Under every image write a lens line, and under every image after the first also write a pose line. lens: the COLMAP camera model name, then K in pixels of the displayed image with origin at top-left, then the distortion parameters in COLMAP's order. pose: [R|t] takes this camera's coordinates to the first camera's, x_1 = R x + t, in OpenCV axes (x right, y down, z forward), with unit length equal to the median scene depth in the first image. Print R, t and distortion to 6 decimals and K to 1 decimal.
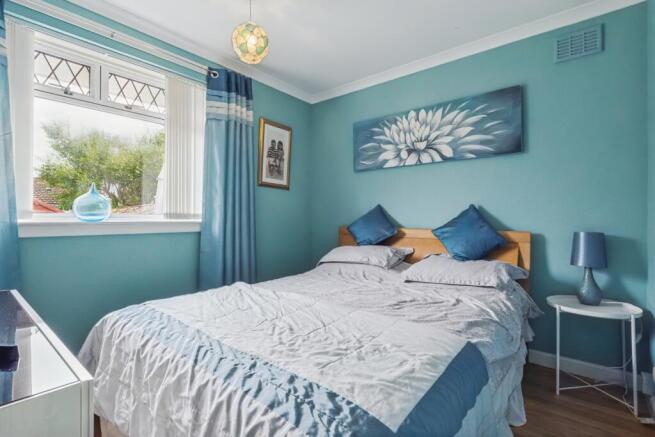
lens RADIAL K [[317.7, 0, 328.2], [0, 317.7, 216.7], [0, 0, 1]] dist [0.005471, 0.000373]
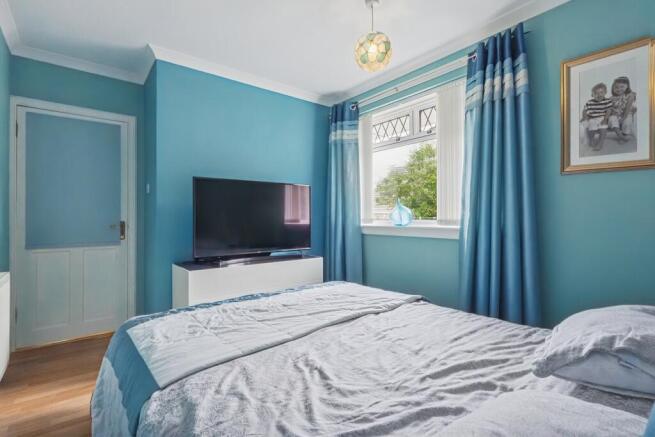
lens RADIAL K [[317.7, 0, 328.1], [0, 317.7, 218.8], [0, 0, 1]] dist [0.005471, 0.000373]
pose [[-0.222477, 0.001926, -0.974936, 0.576496], [0.006207, 0.999981, 0.000559, -0.015511], [0.974918, -0.005927, -0.222485, 0.815750]]
